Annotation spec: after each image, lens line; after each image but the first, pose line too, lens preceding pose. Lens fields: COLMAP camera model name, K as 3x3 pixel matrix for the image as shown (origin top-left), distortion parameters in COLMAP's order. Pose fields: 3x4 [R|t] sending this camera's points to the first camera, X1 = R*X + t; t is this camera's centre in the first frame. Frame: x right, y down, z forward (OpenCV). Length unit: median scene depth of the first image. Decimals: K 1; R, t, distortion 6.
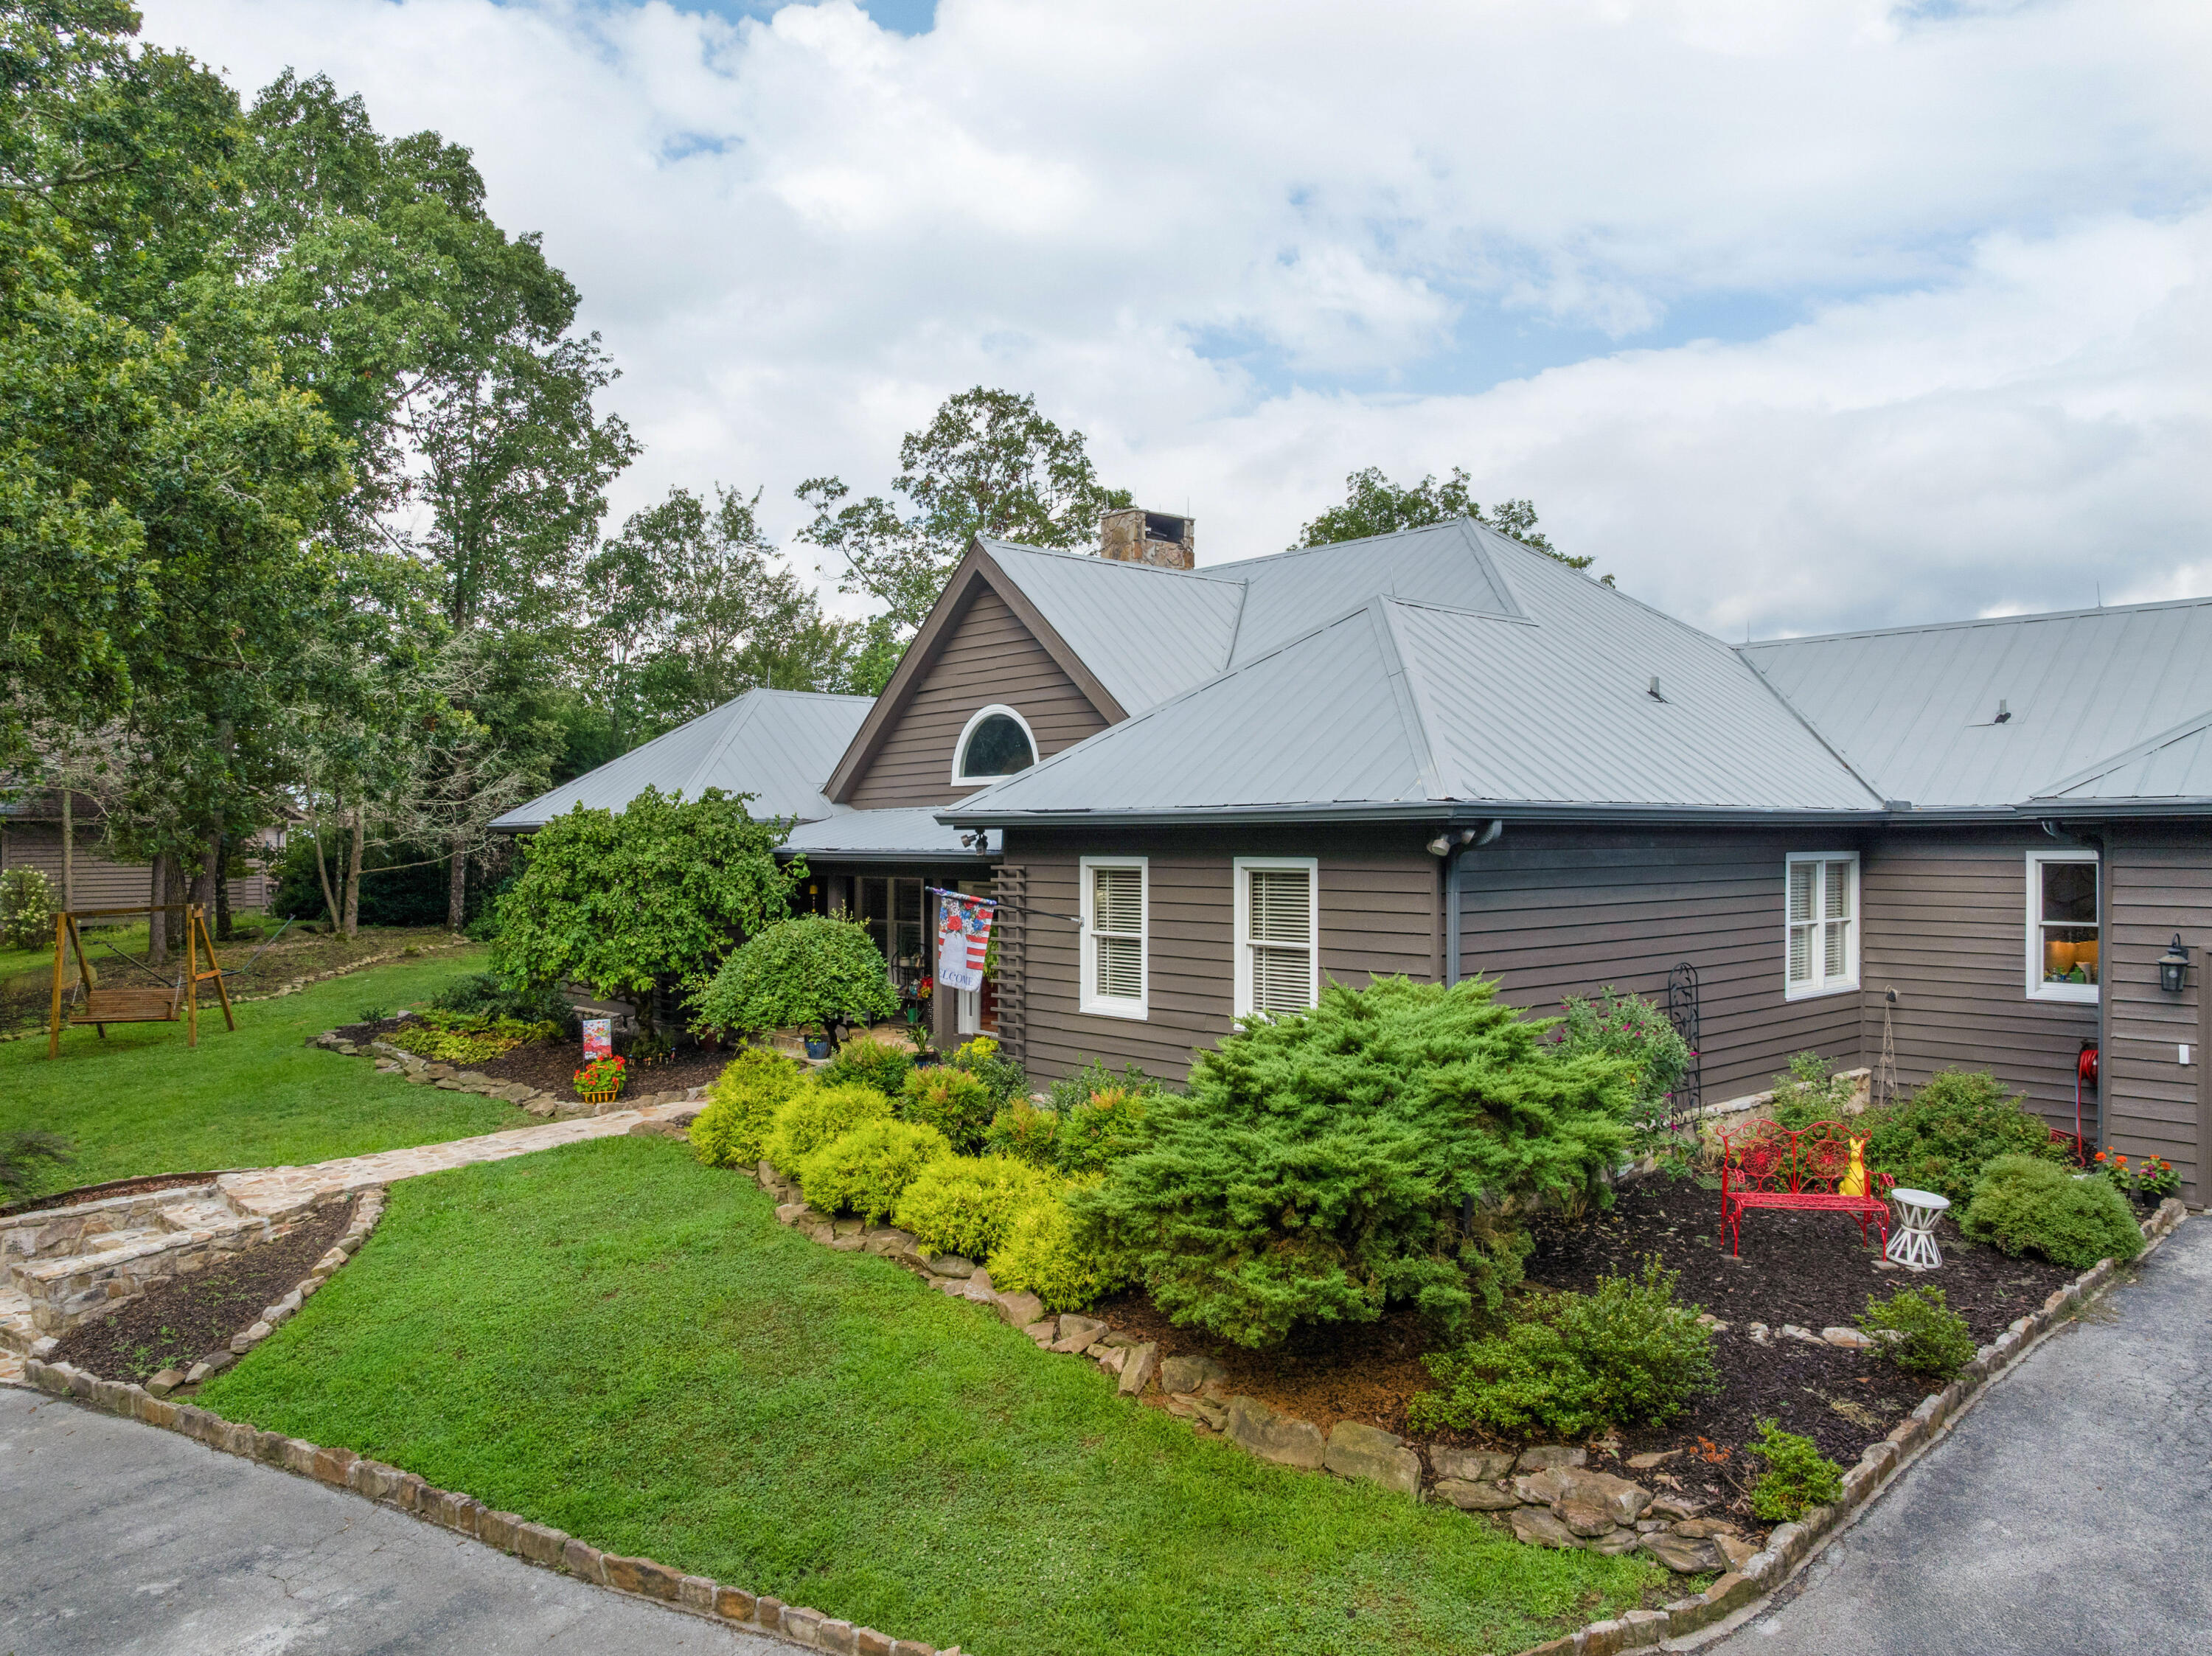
lens RADIAL K [[1569.0, 0, 1102.9], [0, 1569.0, 834.8], [0, 0, 1]] dist [-0.044530, 0.013810]
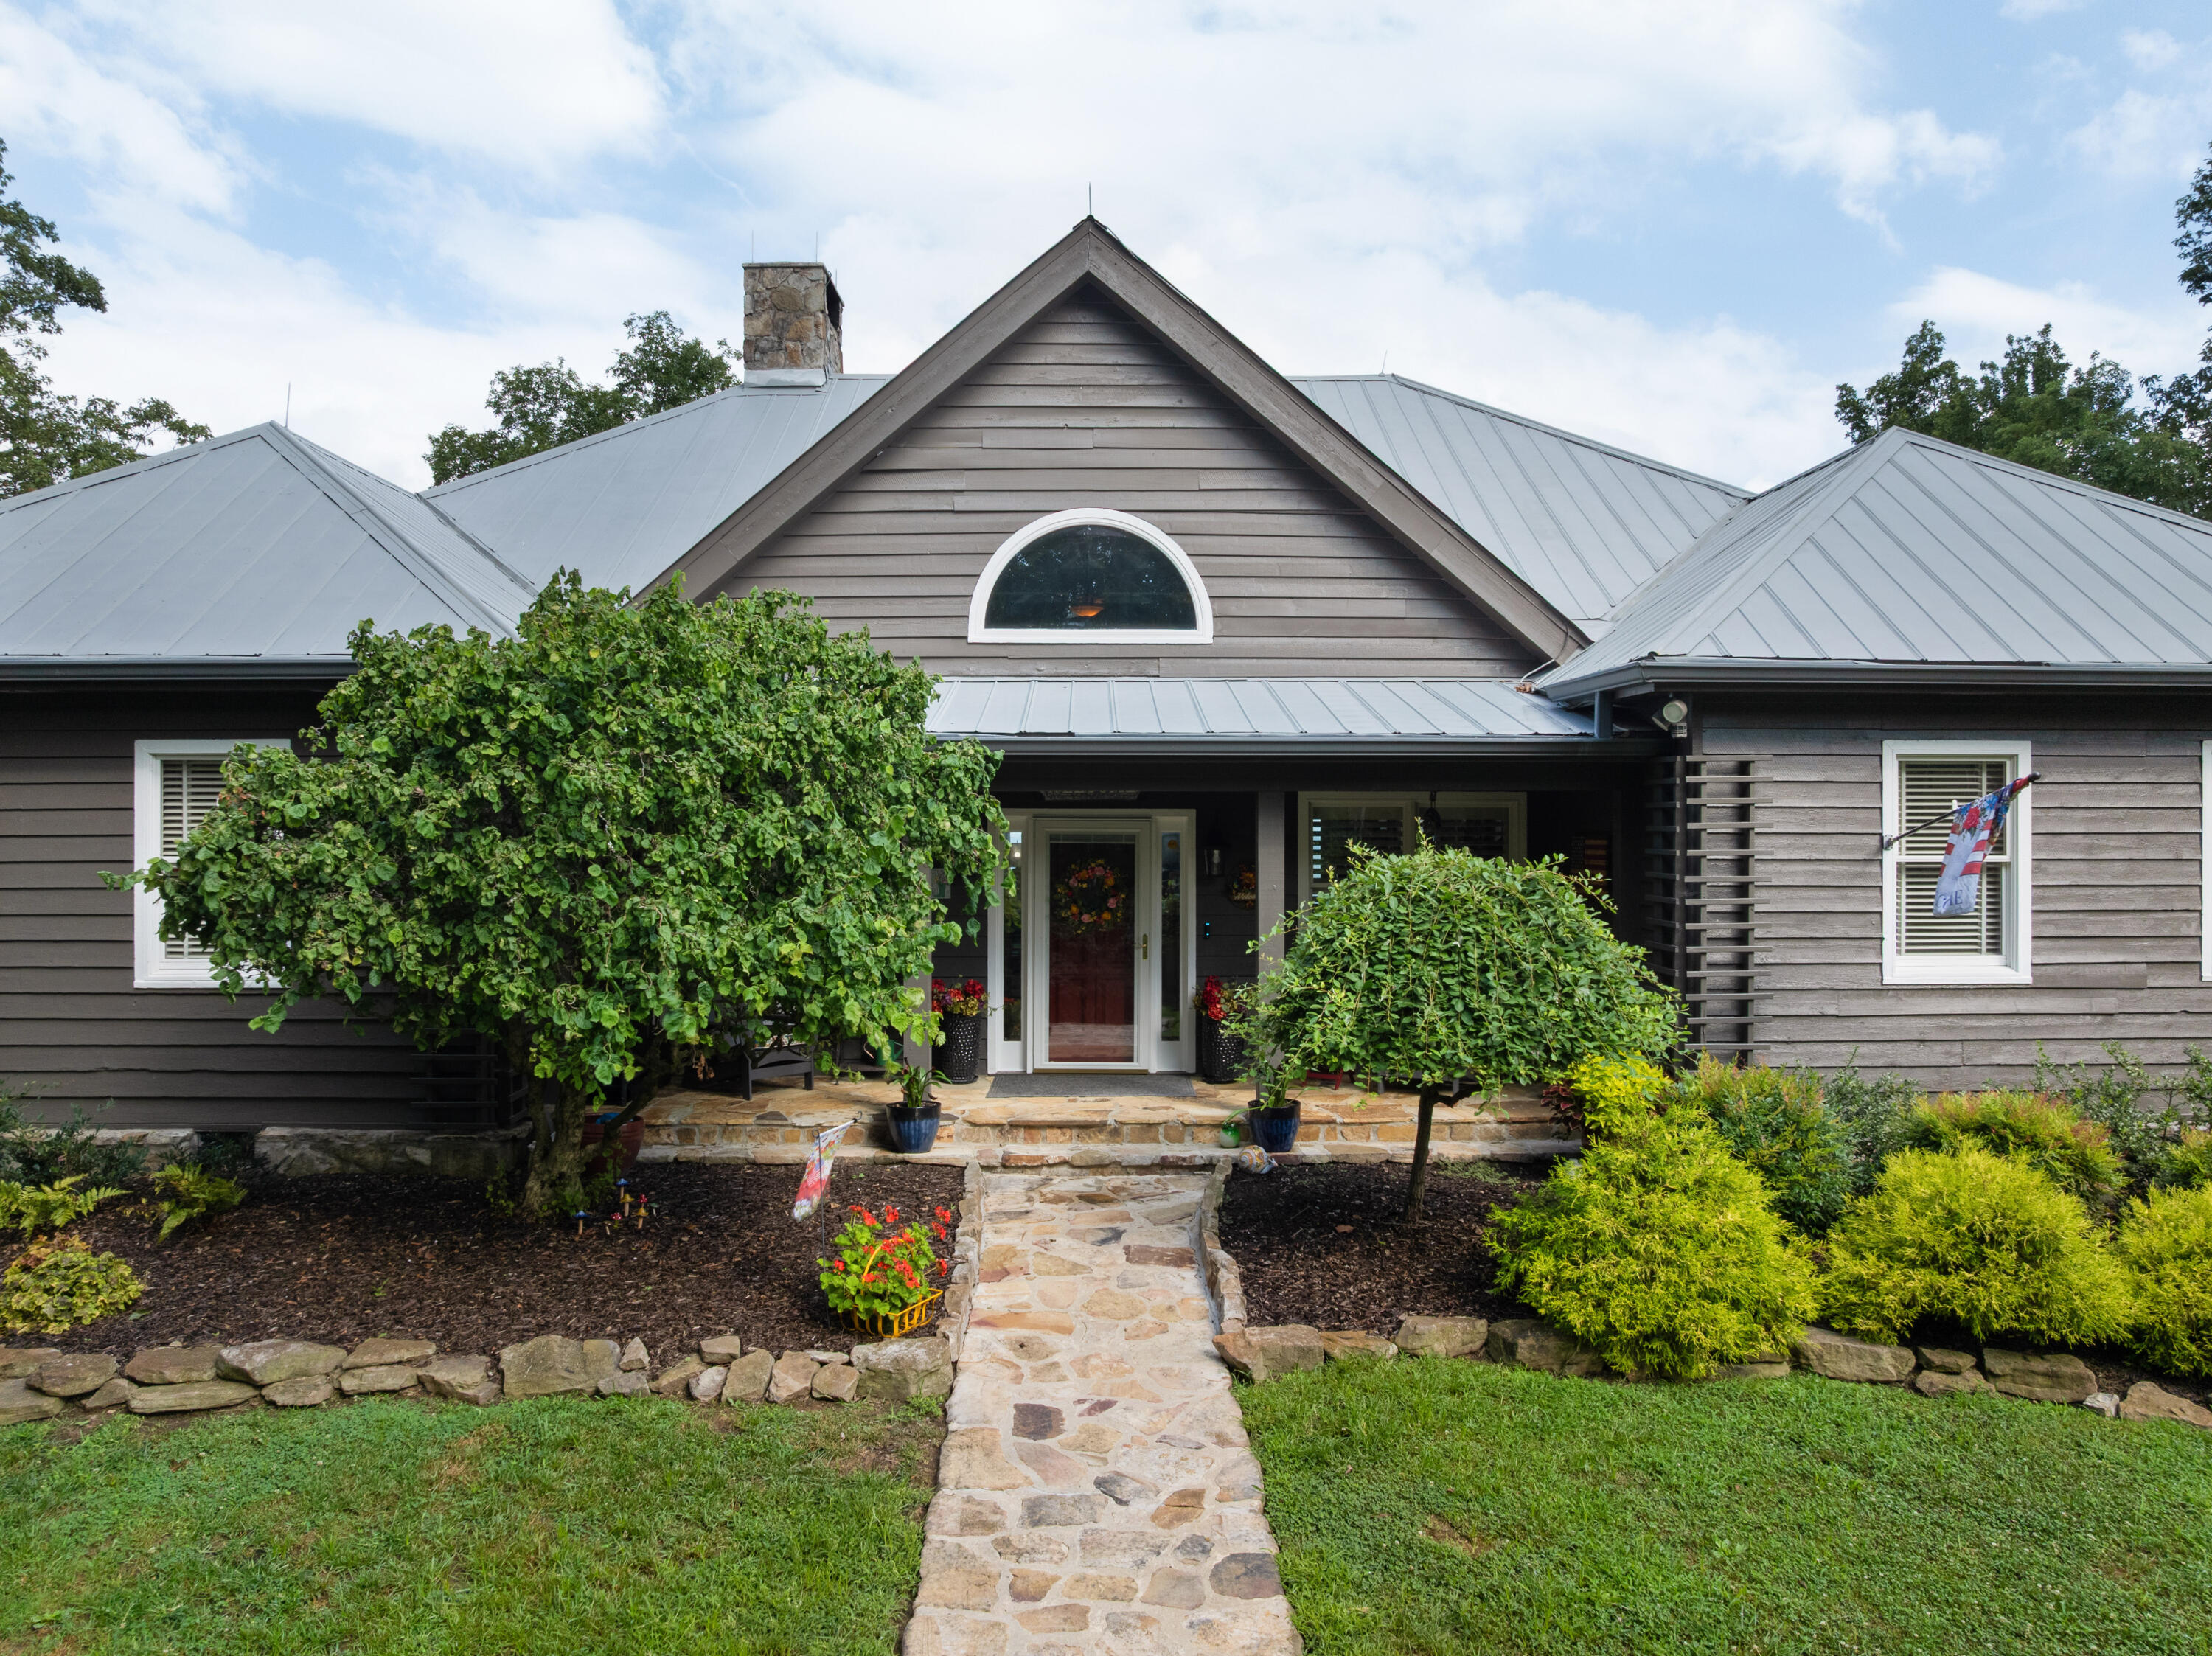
lens RADIAL K [[1569.0, 0, 1108.9], [0, 1569.0, 843.3], [0, 0, 1]] dist [-0.044530, 0.013810]
pose [[0.646614, -0.005249, 0.762799, -0.672915], [-0.004078, 0.999938, 0.010337, 0.048537], [-0.762806, -0.009794, 0.646553, 0.797930]]
